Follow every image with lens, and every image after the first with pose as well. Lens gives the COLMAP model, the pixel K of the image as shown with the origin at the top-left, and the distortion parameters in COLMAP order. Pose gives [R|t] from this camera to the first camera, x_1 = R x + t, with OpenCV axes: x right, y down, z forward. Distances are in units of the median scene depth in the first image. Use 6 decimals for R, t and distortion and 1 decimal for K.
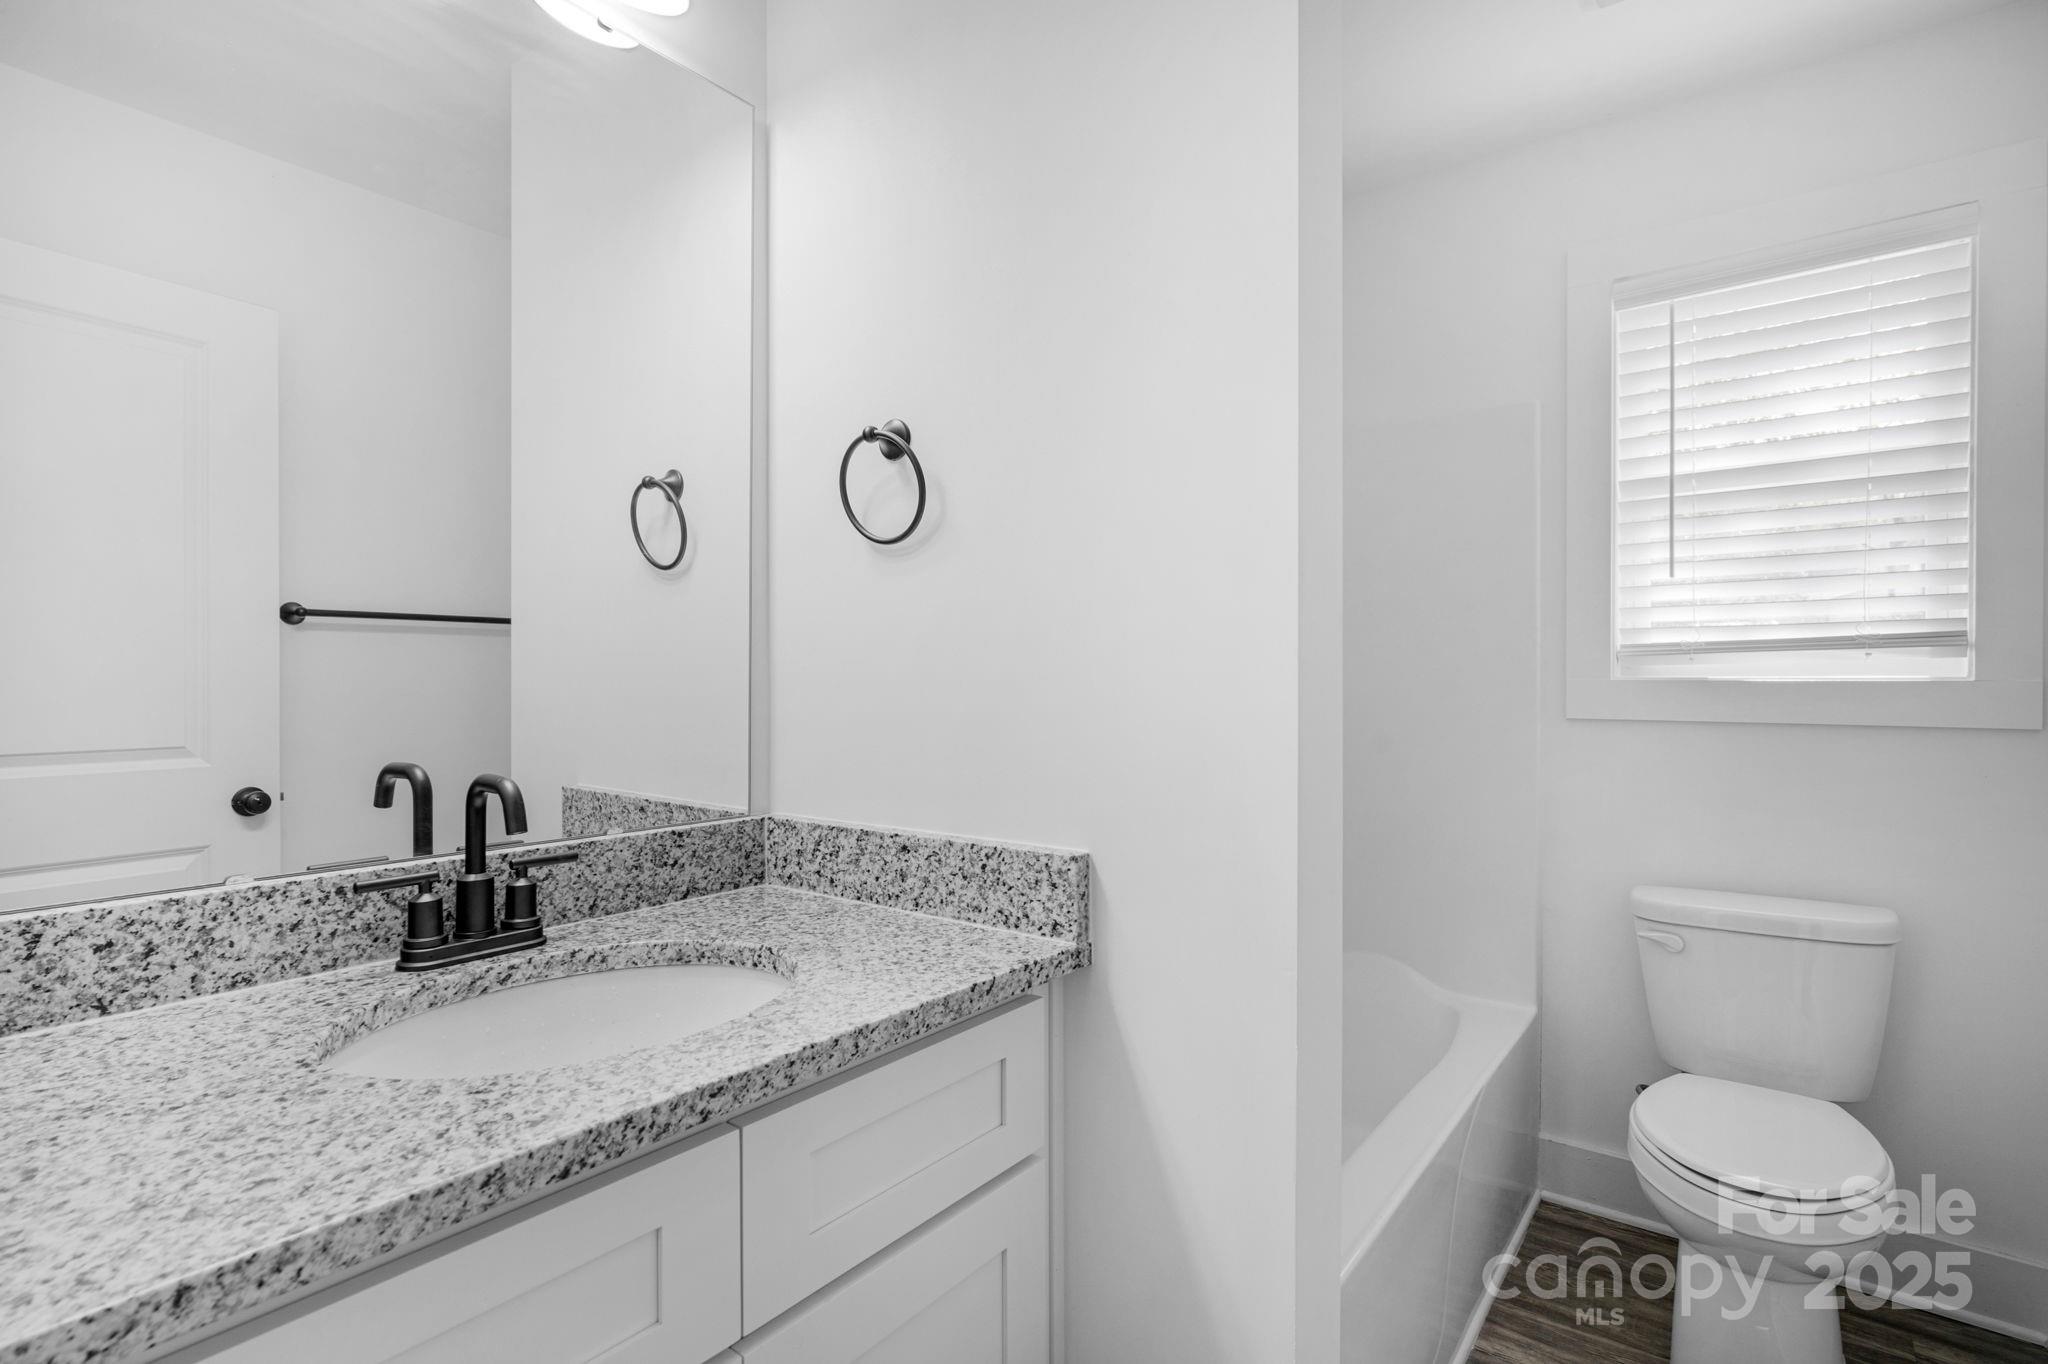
lens RADIAL K [[980.6, 0, 1025.7], [0, 980.6, 681.2], [0, 0, 1]] dist [0.000155, 0.002002]
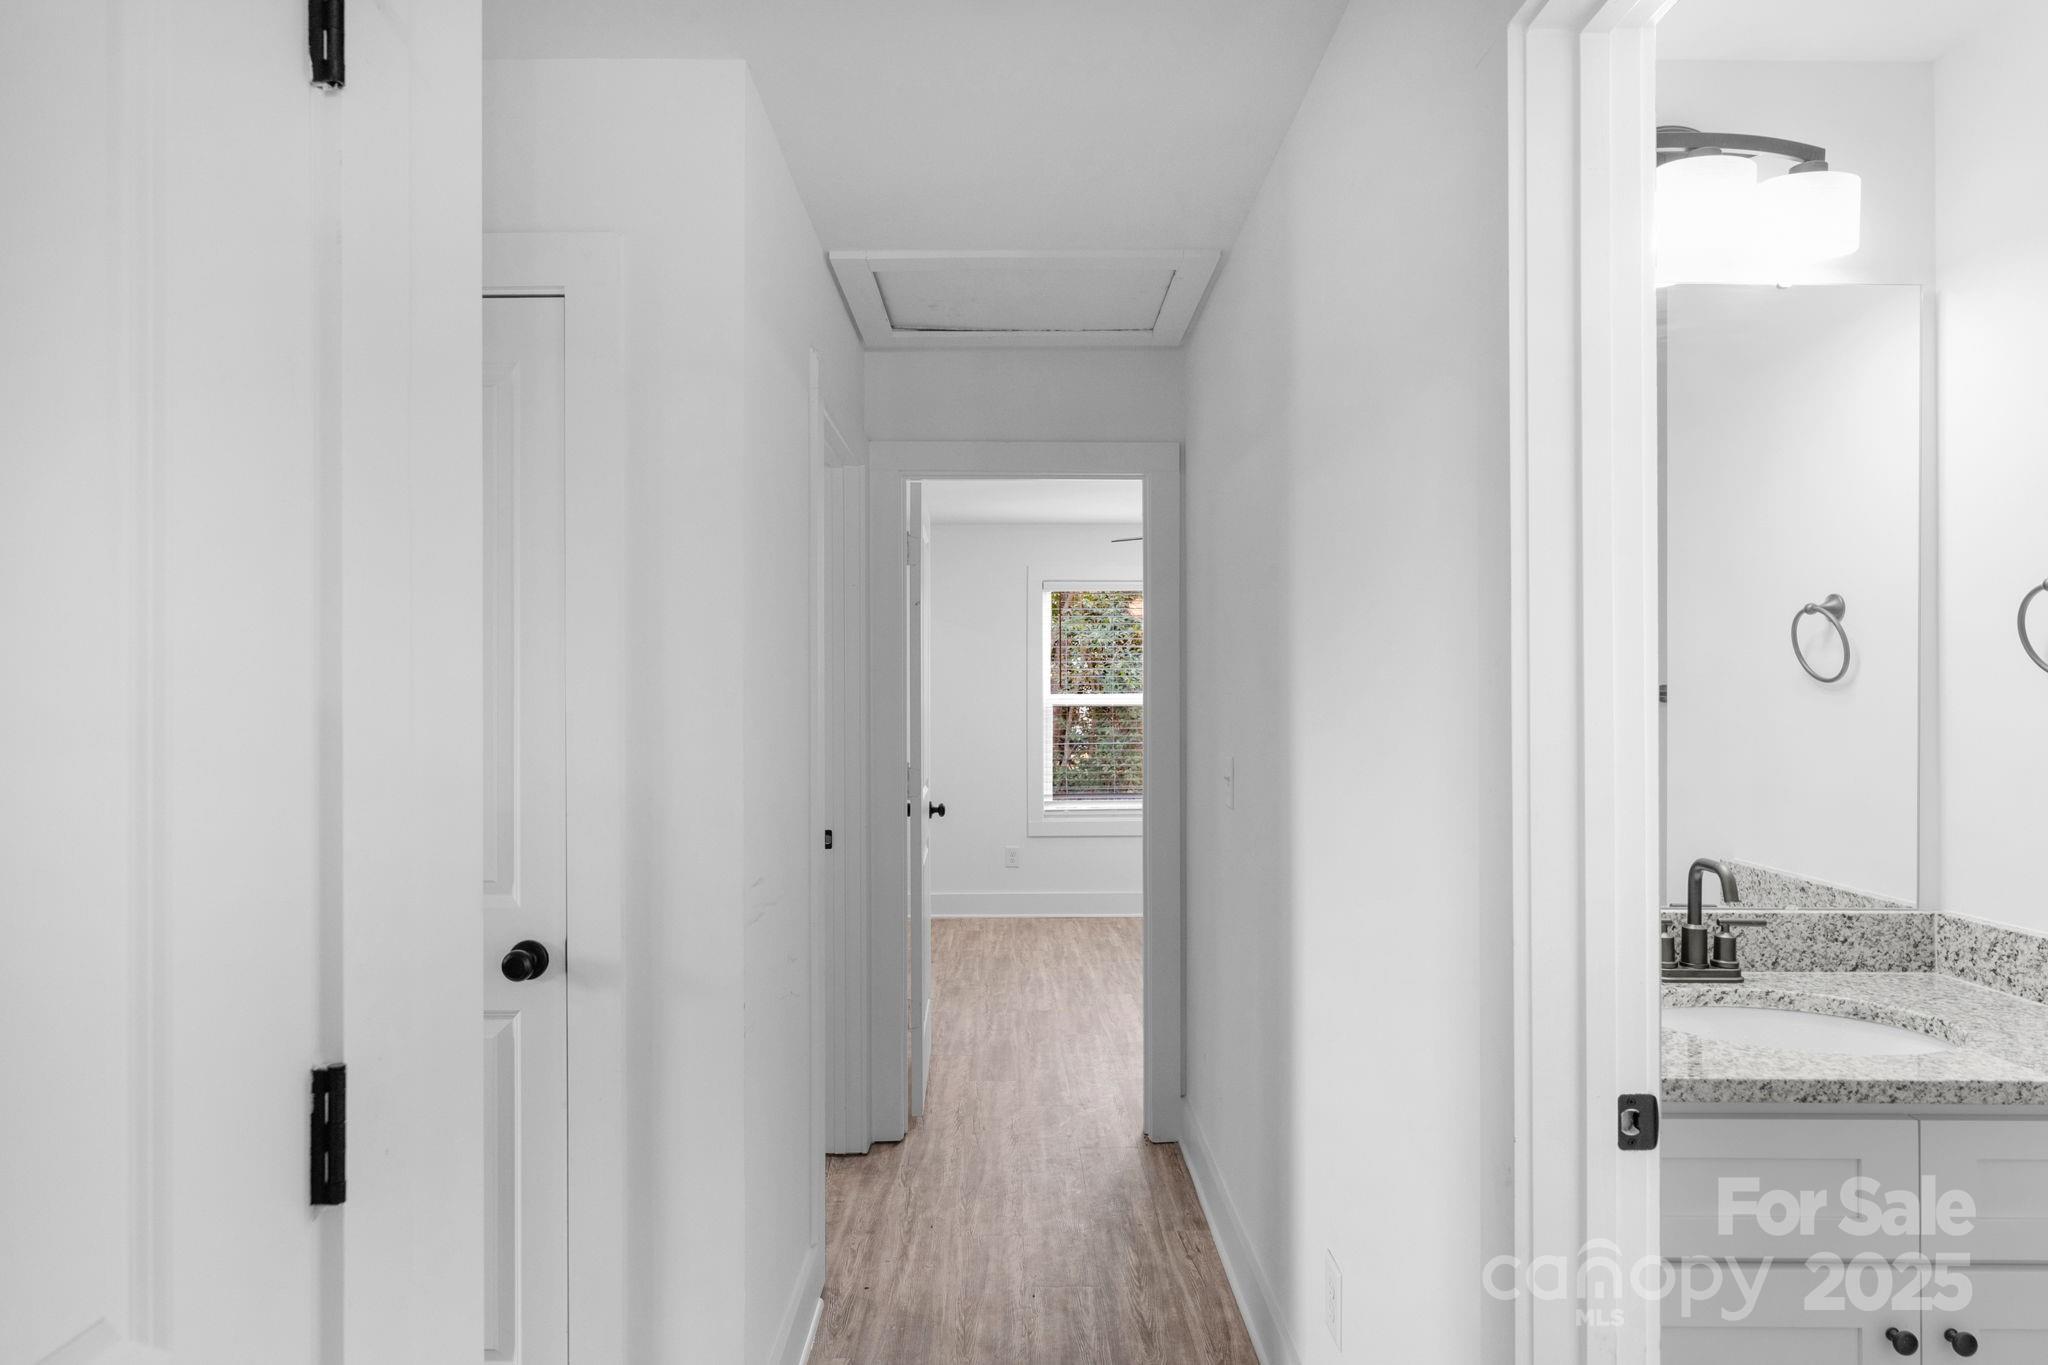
lens RADIAL K [[1178.0, 0, 1022.1], [0, 1178.0, 687.5], [0, 0, 1]] dist [0.001004, 0.003528]
pose [[0.611020, -0.003628, -0.791607, 0.209962], [-0.004145, 0.999961, -0.007783, -0.132270], [0.791604, 0.008037, 0.610981, -0.826134]]
